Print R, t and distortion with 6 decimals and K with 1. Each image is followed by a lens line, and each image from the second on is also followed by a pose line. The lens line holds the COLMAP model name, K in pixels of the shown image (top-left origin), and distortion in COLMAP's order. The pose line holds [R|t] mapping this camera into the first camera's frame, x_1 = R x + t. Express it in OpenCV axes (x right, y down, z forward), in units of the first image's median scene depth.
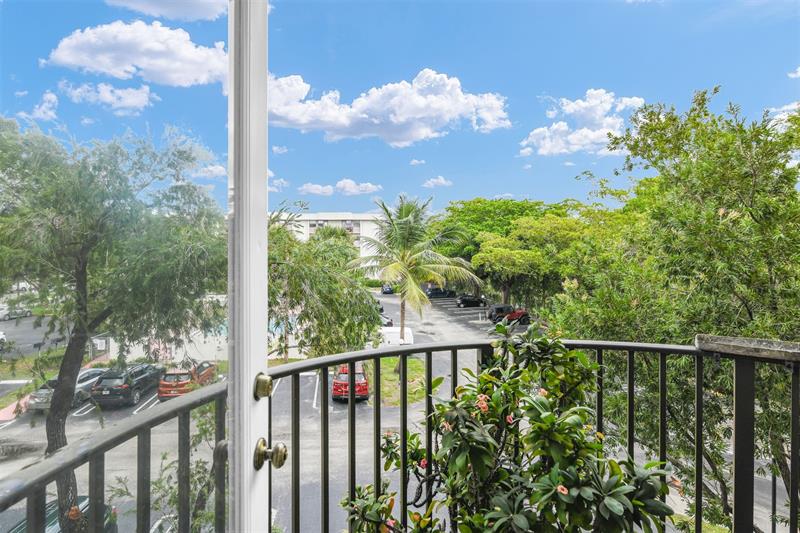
lens RADIAL K [[342.7, 0, 399.6], [0, 342.7, 253.7], [0, 0, 1]] dist [-0.014009, 0.000012]
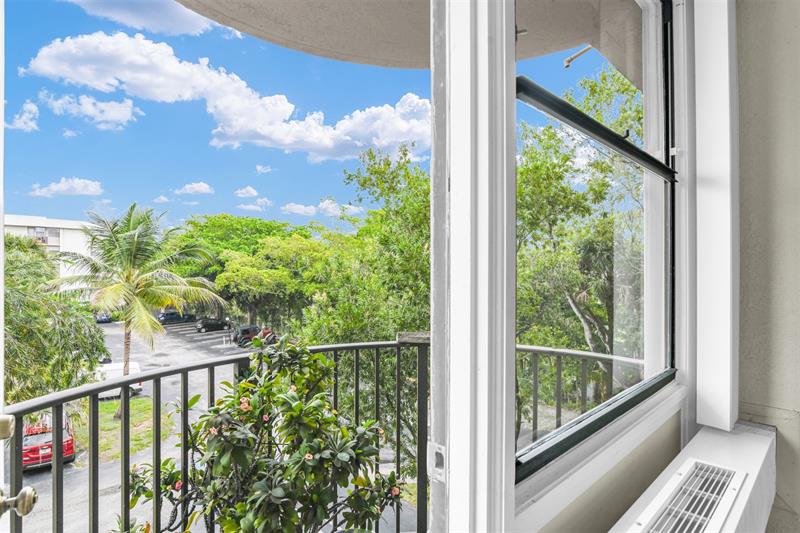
lens RADIAL K [[373.3, 0, 402.7], [0, 373.3, 269.8], [0, 0, 1]] dist [-0.017577, -0.000222]
pose [[0.765188, 0.009428, 0.643738, -0.117492], [-0.005247, 0.999951, -0.008407, -0.008296], [-0.643786, 0.003055, 0.765199, -0.226445]]
